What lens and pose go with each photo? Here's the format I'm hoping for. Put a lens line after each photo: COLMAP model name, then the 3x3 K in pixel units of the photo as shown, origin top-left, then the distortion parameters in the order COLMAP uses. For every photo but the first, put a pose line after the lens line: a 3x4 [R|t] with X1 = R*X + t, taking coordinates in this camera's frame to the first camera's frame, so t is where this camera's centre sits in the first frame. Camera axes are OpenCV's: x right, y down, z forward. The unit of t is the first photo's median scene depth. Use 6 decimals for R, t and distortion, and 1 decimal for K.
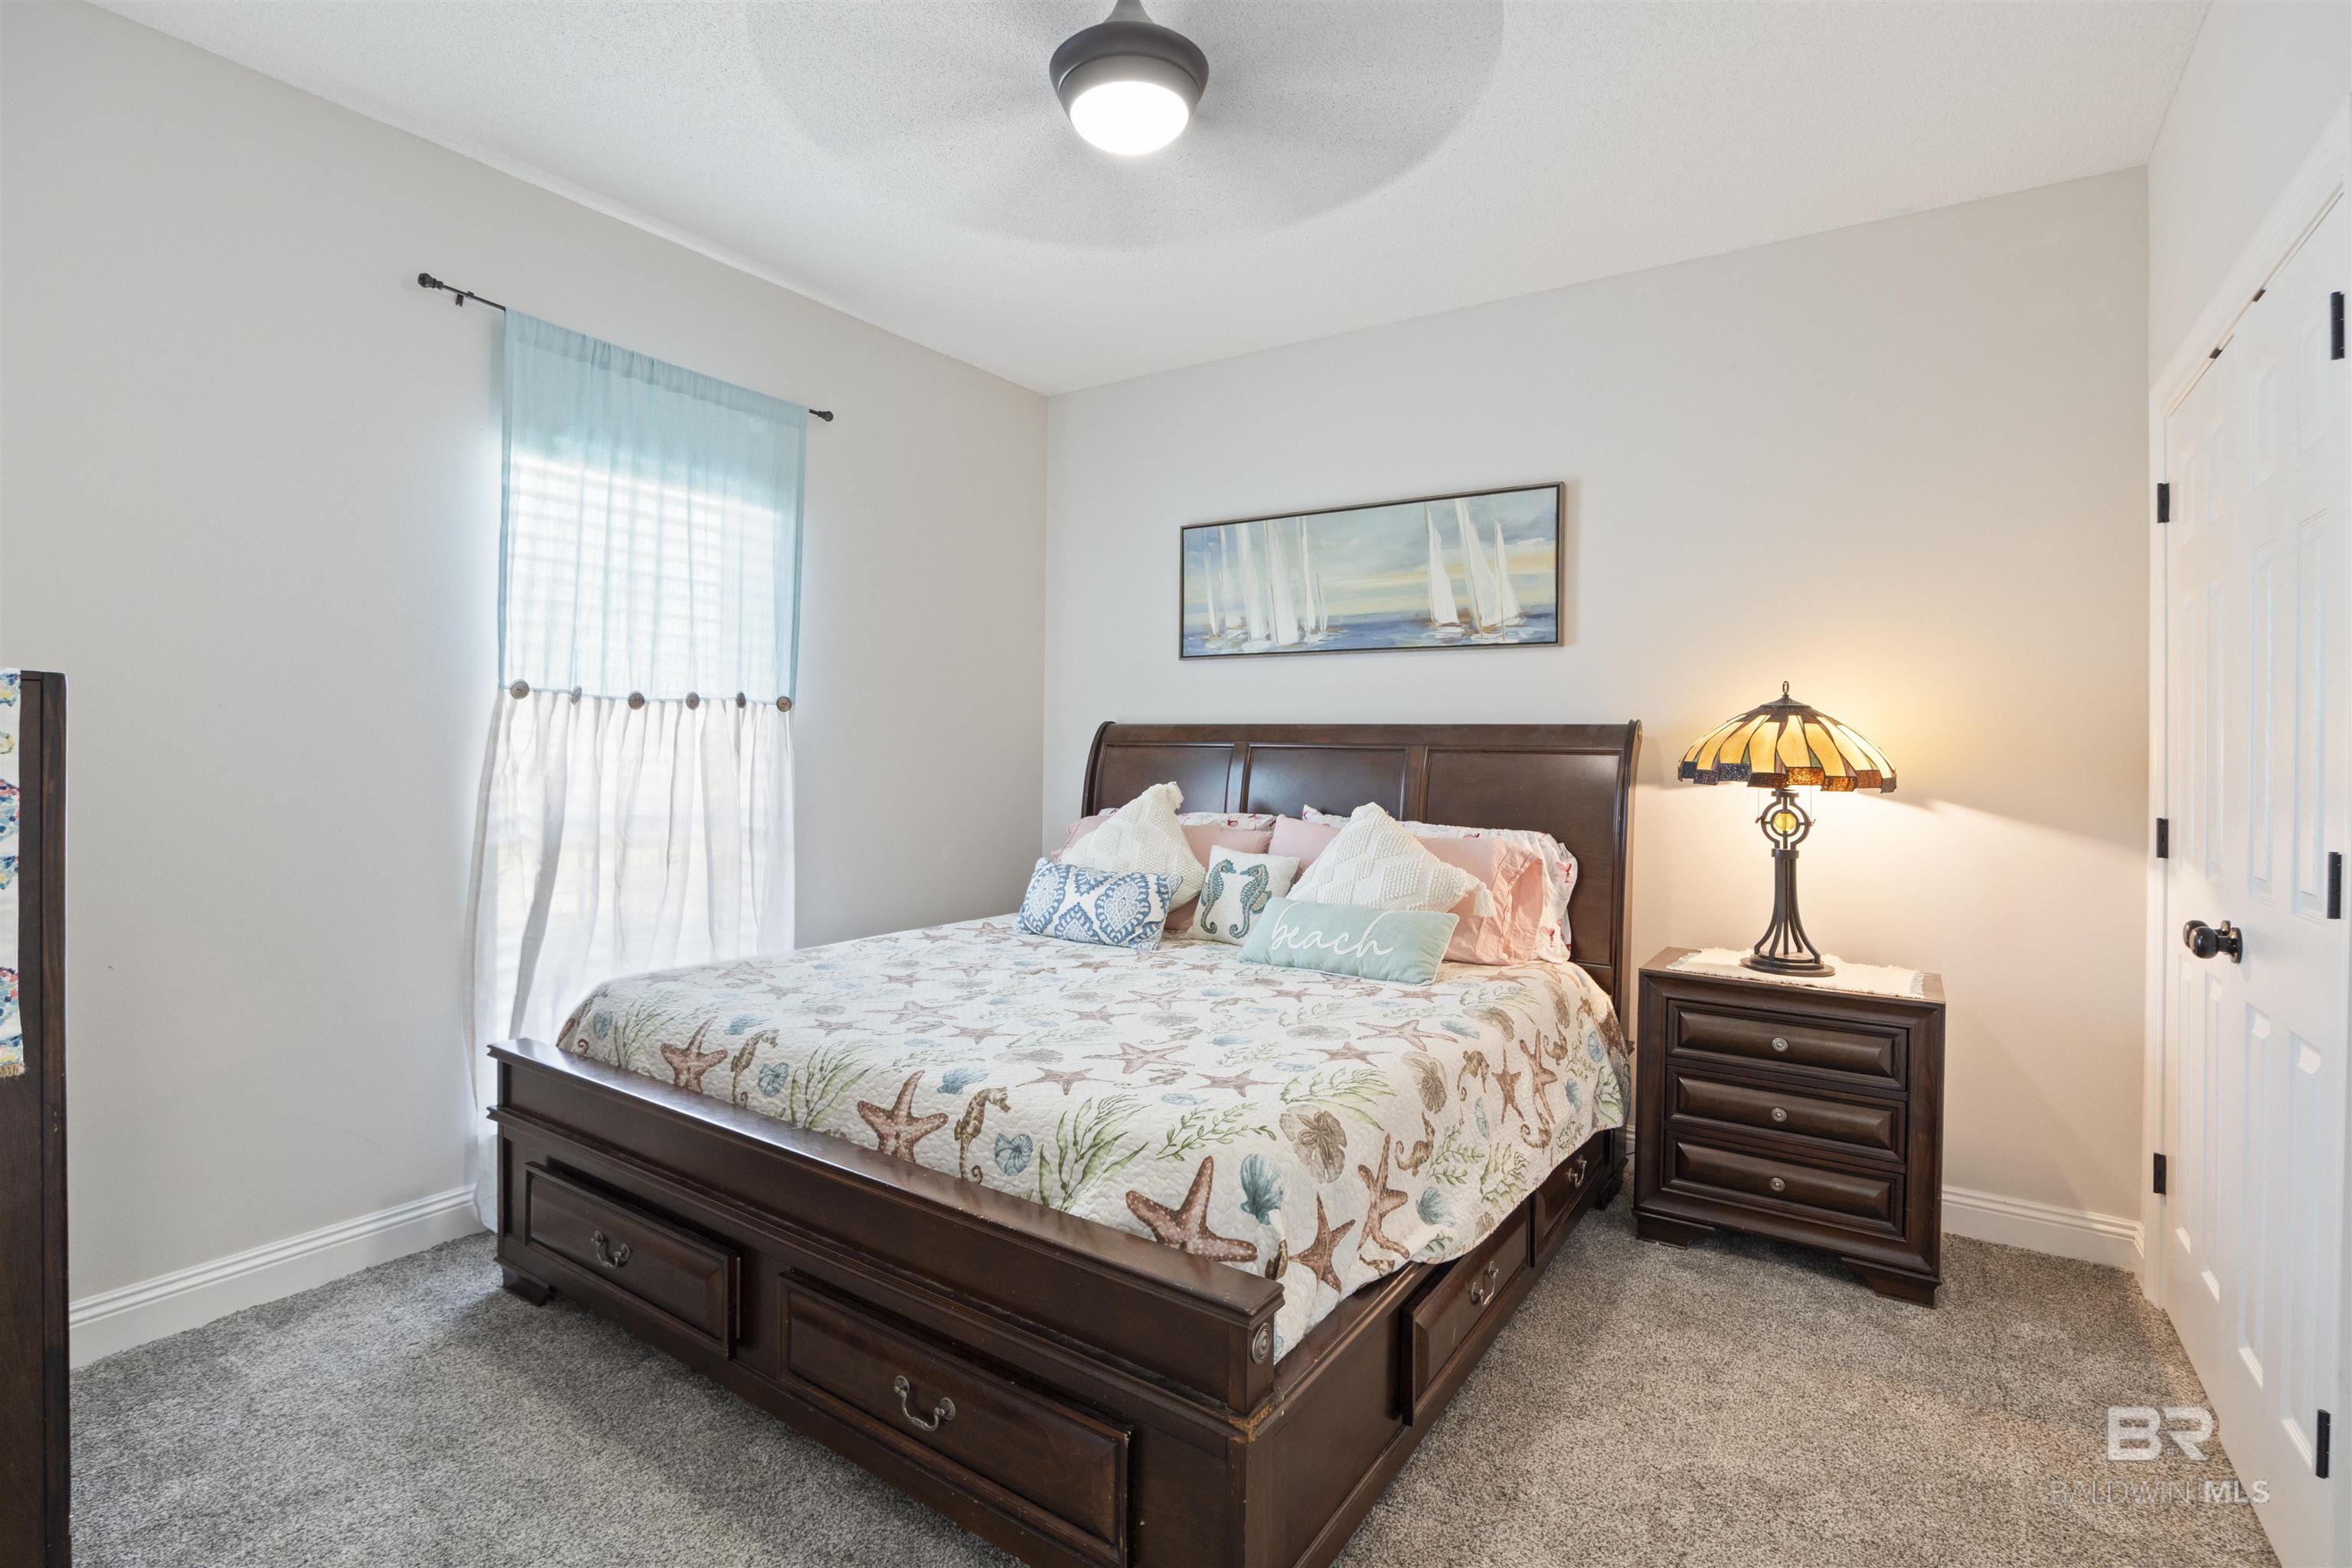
lens RADIAL K [[1094.7, 0, 1166.7], [0, 1094.7, 758.3], [0, 0, 1]] dist [-0.011579, 0.001072]
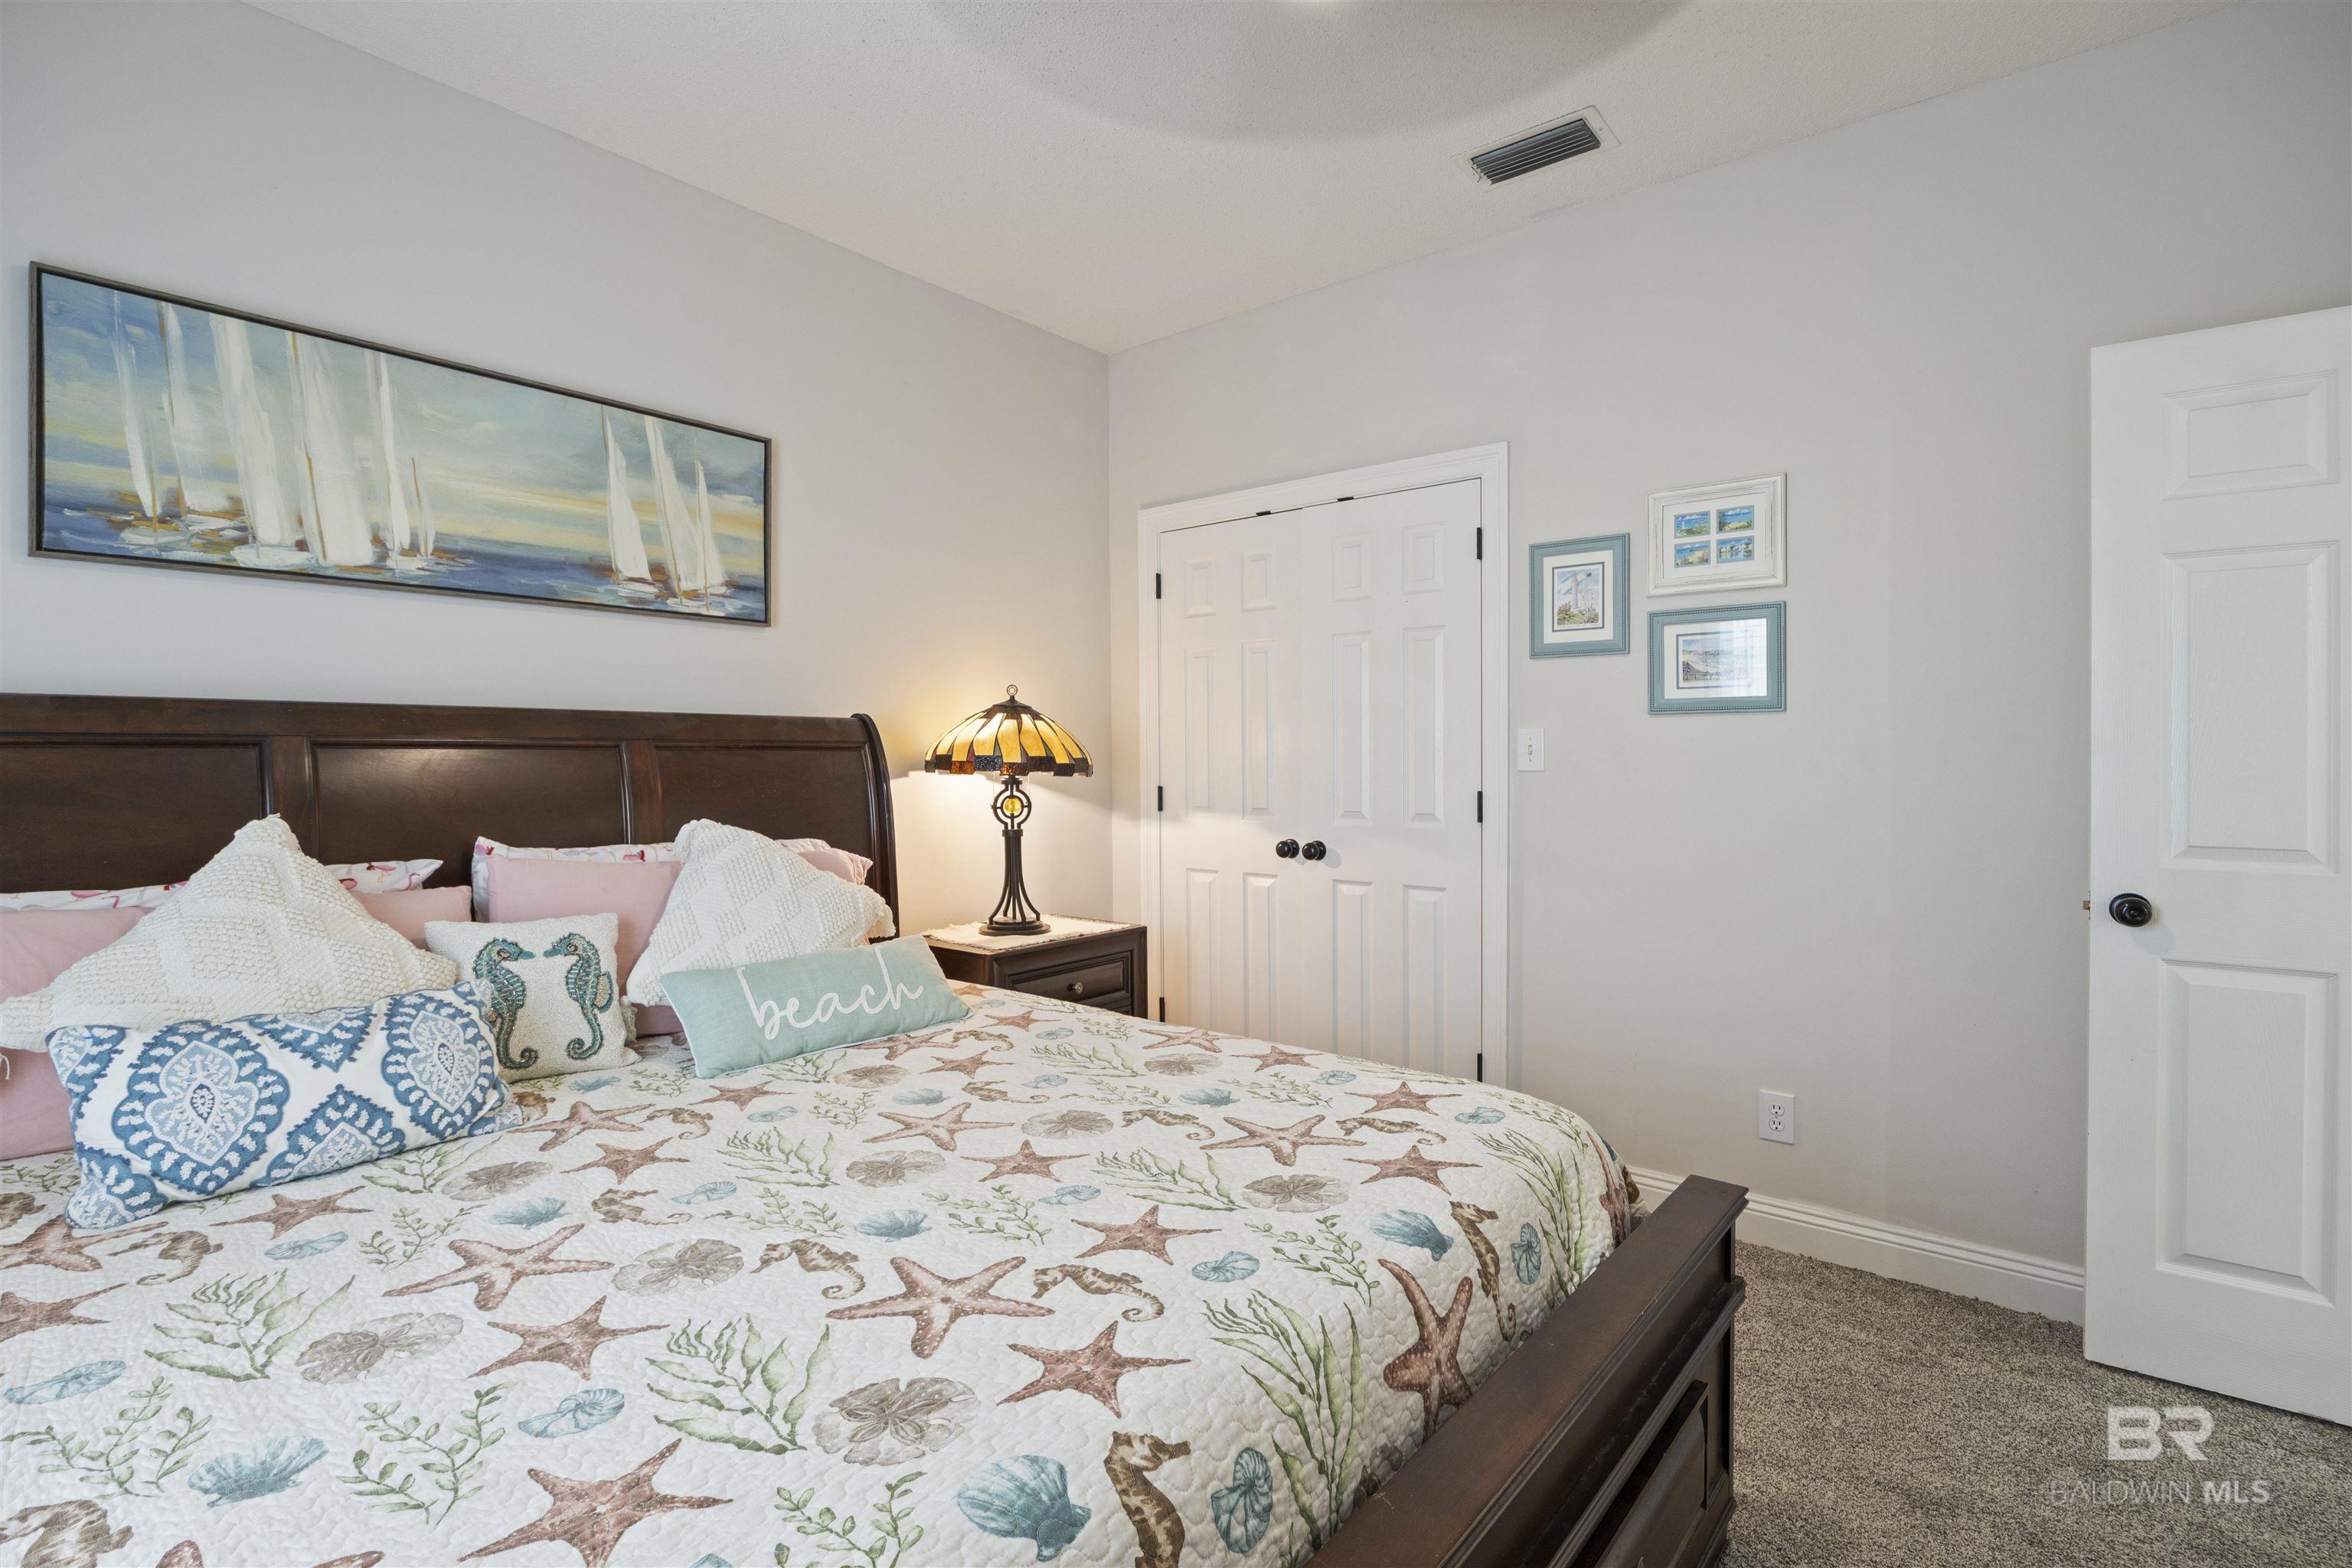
lens RADIAL K [[1094.7, 0, 1166.7], [0, 1094.7, 758.3], [0, 0, 1]] dist [-0.011579, 0.001072]
pose [[0.105779, -0.016700, 0.994249, -0.475587], [0.012373, 0.999804, 0.015477, -0.006867], [-0.994313, 0.010664, 0.105965, 0.588599]]
